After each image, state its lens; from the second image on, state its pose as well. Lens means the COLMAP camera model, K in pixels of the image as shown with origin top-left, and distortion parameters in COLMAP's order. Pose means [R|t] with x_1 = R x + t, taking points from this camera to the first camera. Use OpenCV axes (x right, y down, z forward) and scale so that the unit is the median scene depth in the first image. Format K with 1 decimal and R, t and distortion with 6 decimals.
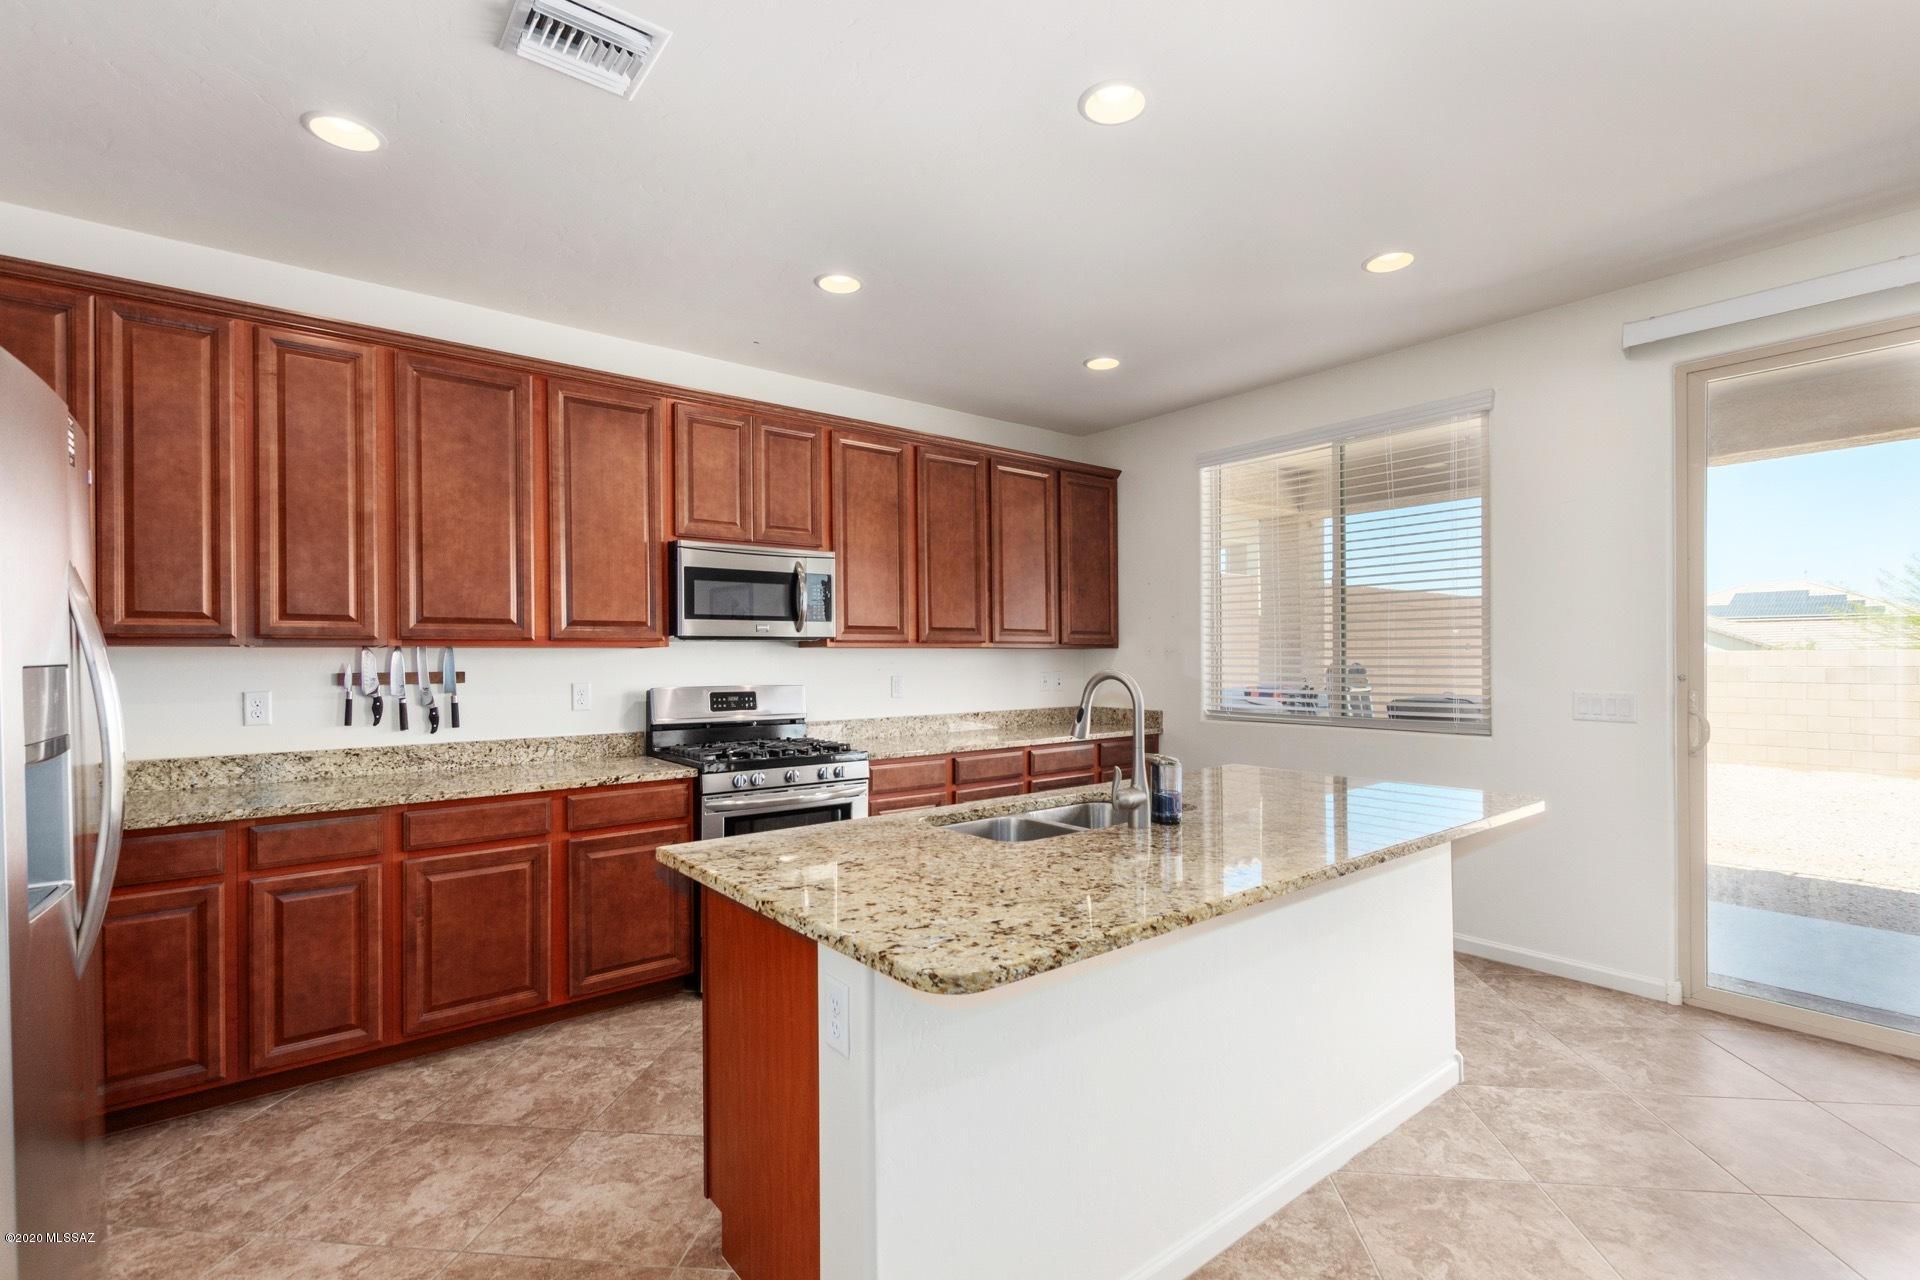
lens RADIAL K [[847.5, 0, 955.8], [0, 847.5, 660.1], [0, 0, 1]] dist [0.002183, -0.000250]
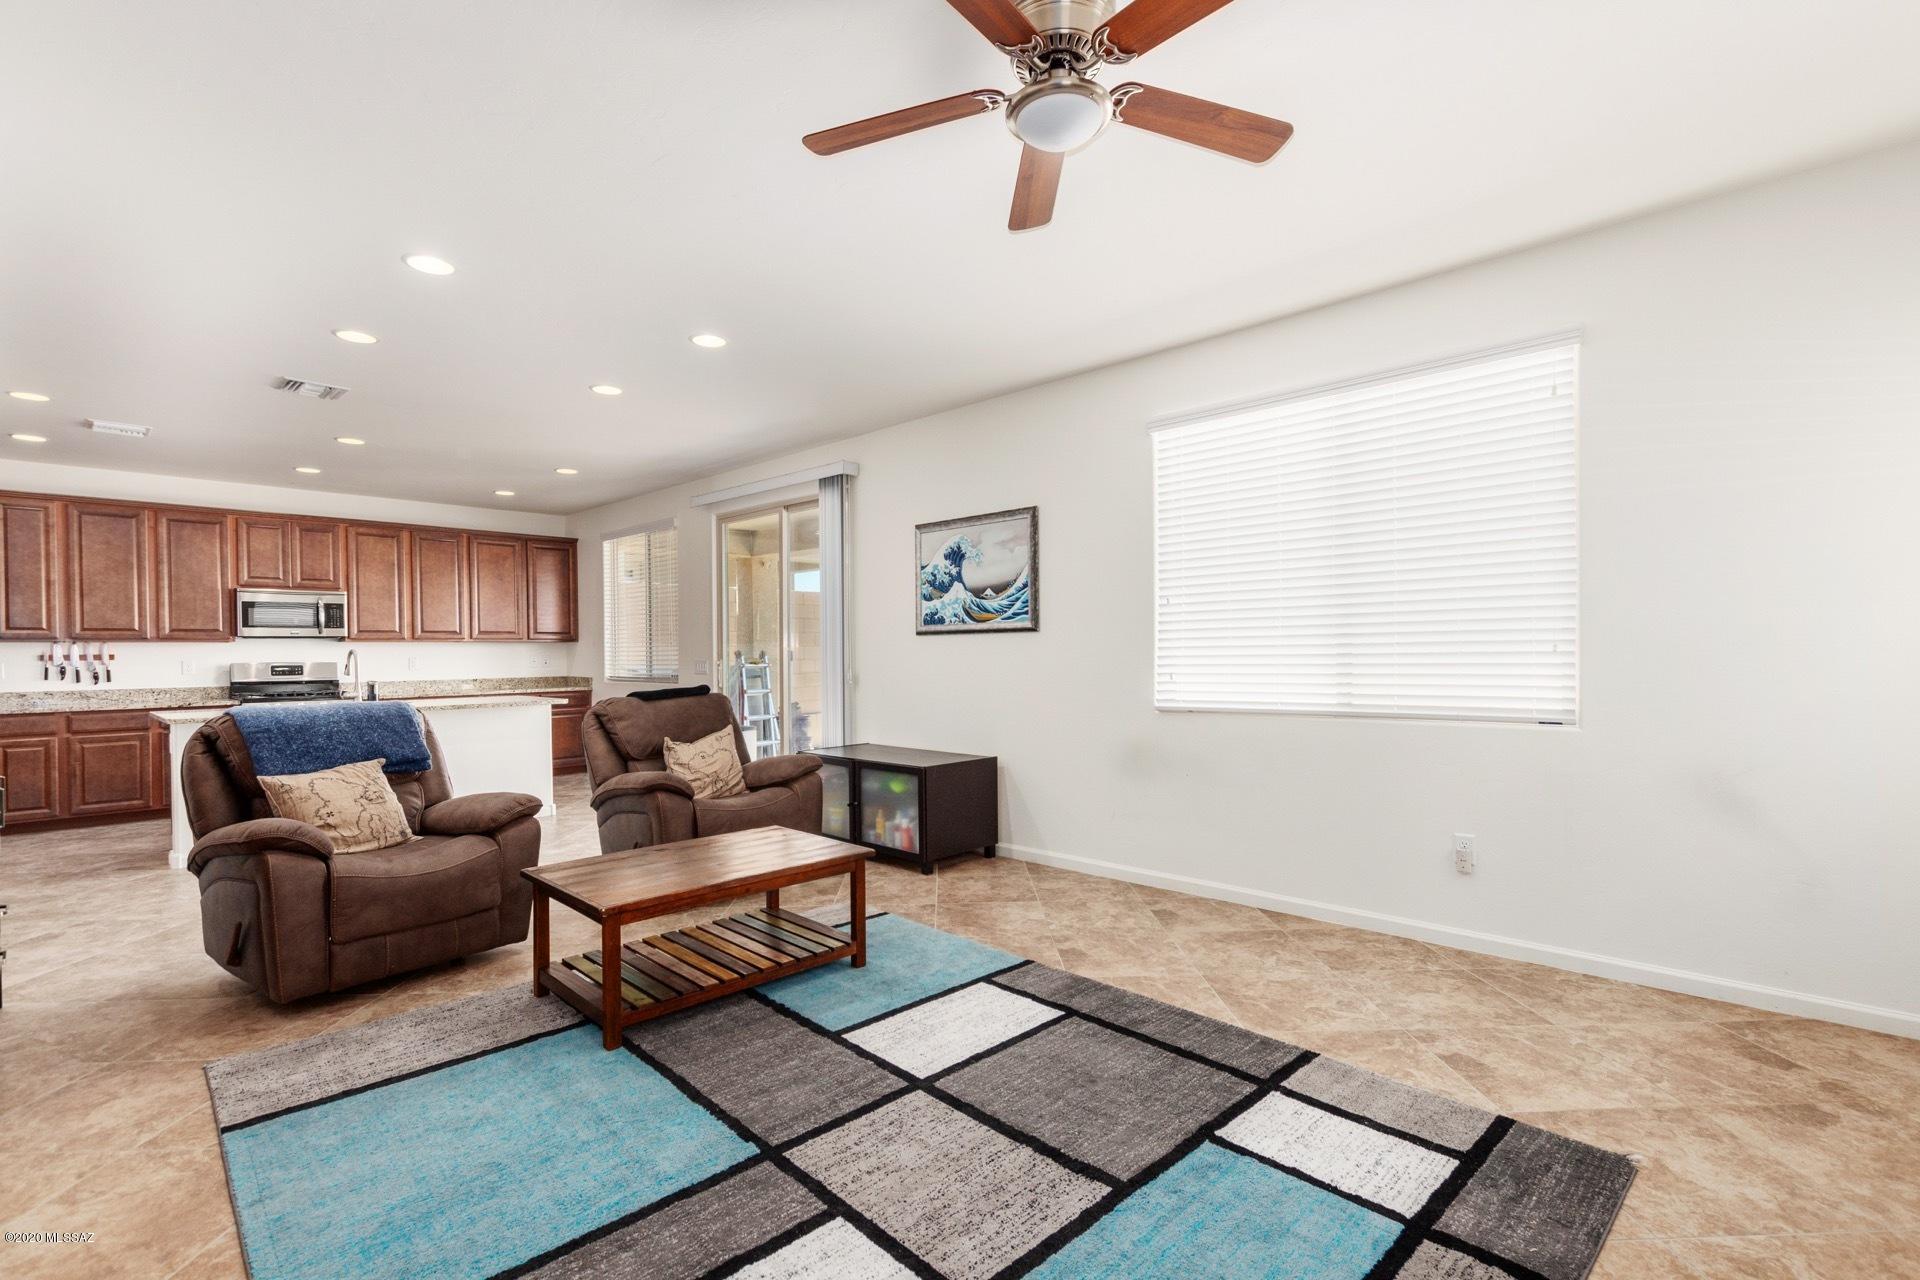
lens RADIAL K [[833.9, 0, 957.6], [0, 833.9, 662.4], [0, 0, 1]] dist [-0.000028, -0.004949]
pose [[0.989743, -0.008374, 0.142616, 1.133342], [0.007557, 0.999952, 0.006269, 0.035362], [-0.142661, -0.005127, 0.989758, -1.248674]]
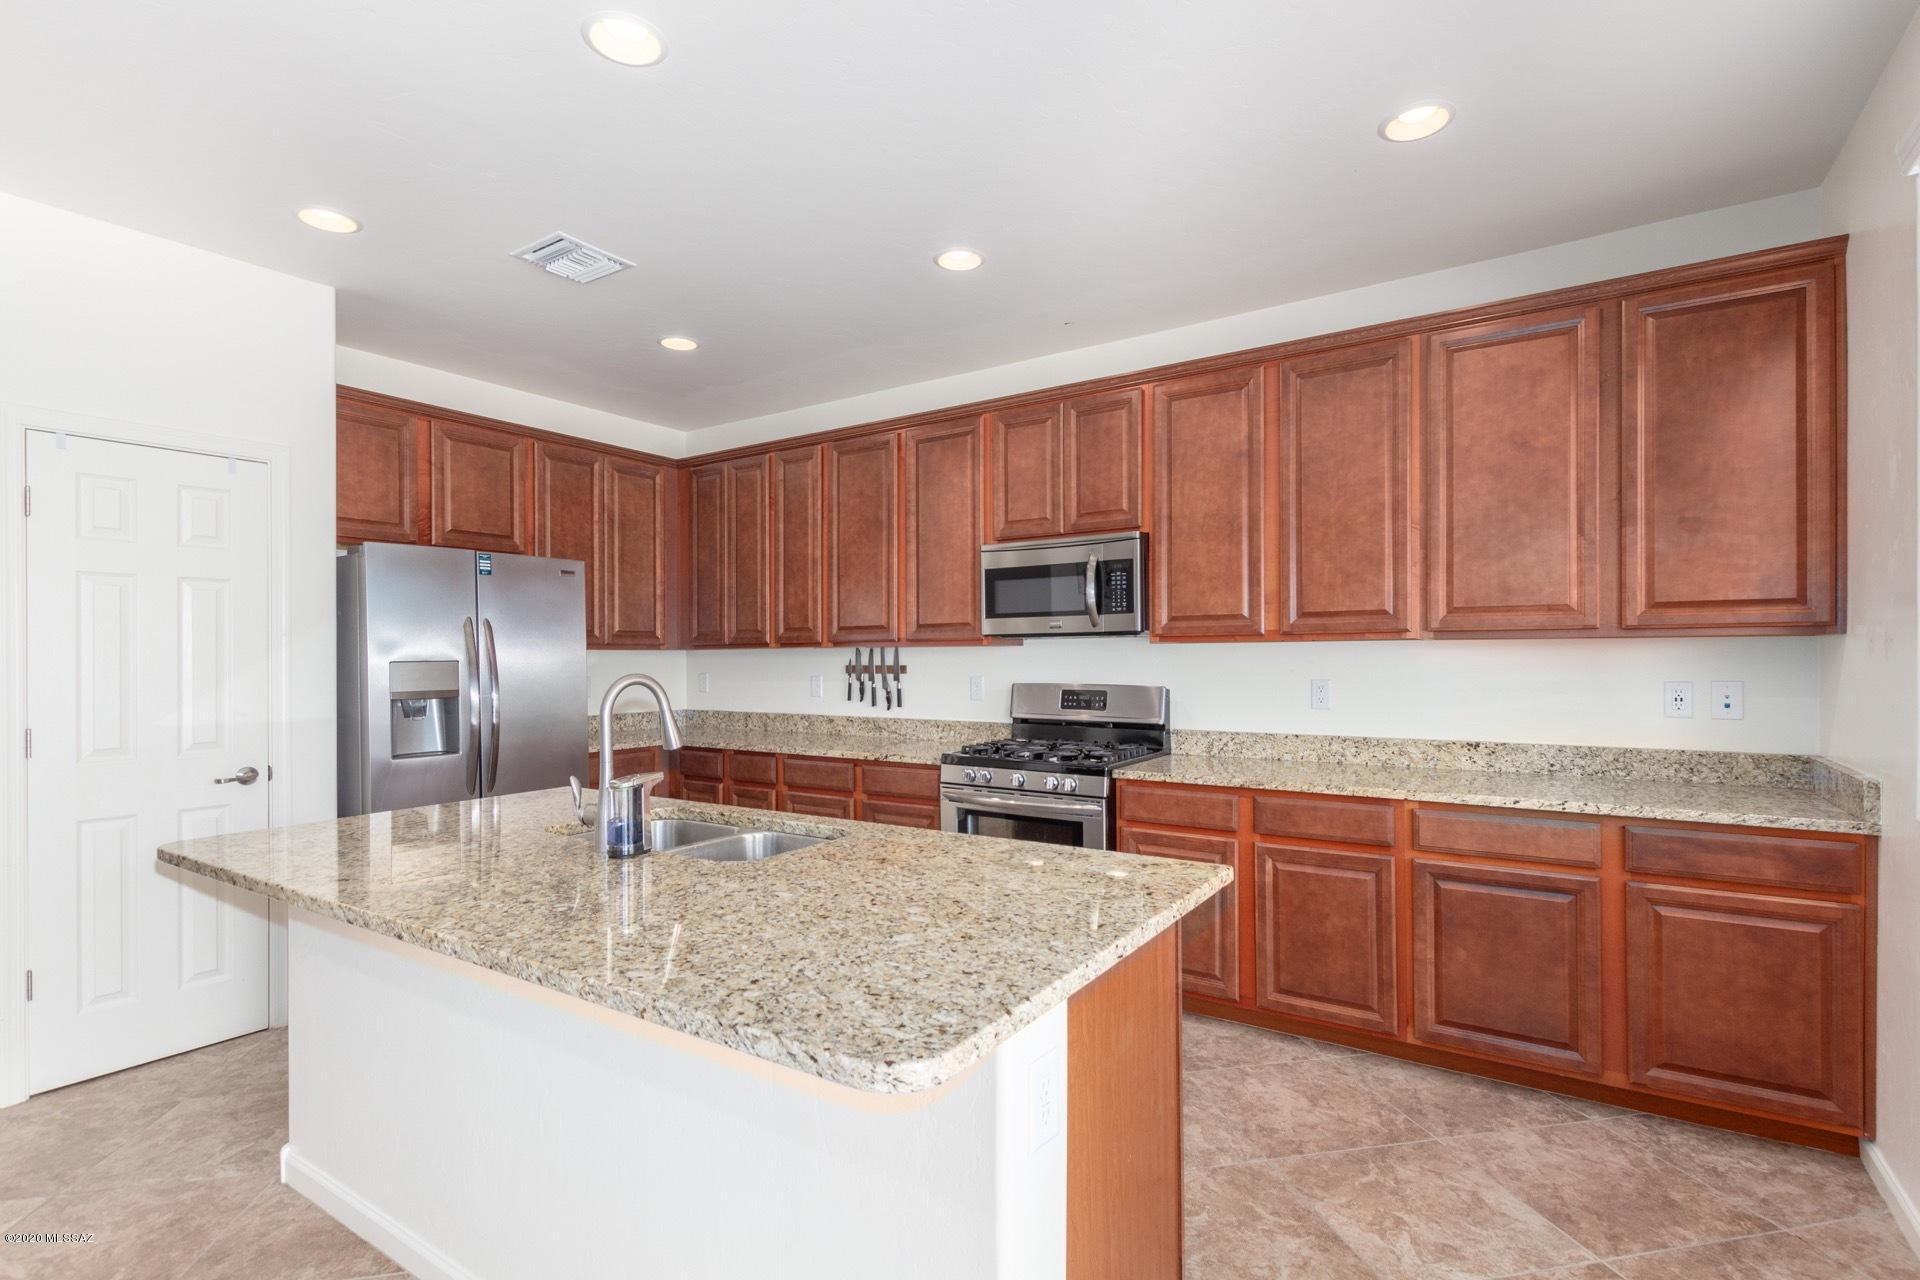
lens RADIAL K [[950.0, 0, 978.0], [0, 950.0, 647.0], [0, 0, 1]] dist [0.014373, -0.000399]
pose [[0.304724, -0.004072, -0.952432, 0.861221], [-0.000253, 0.999990, -0.004356, -0.008084], [0.952441, 0.001568, 0.304720, 0.663998]]
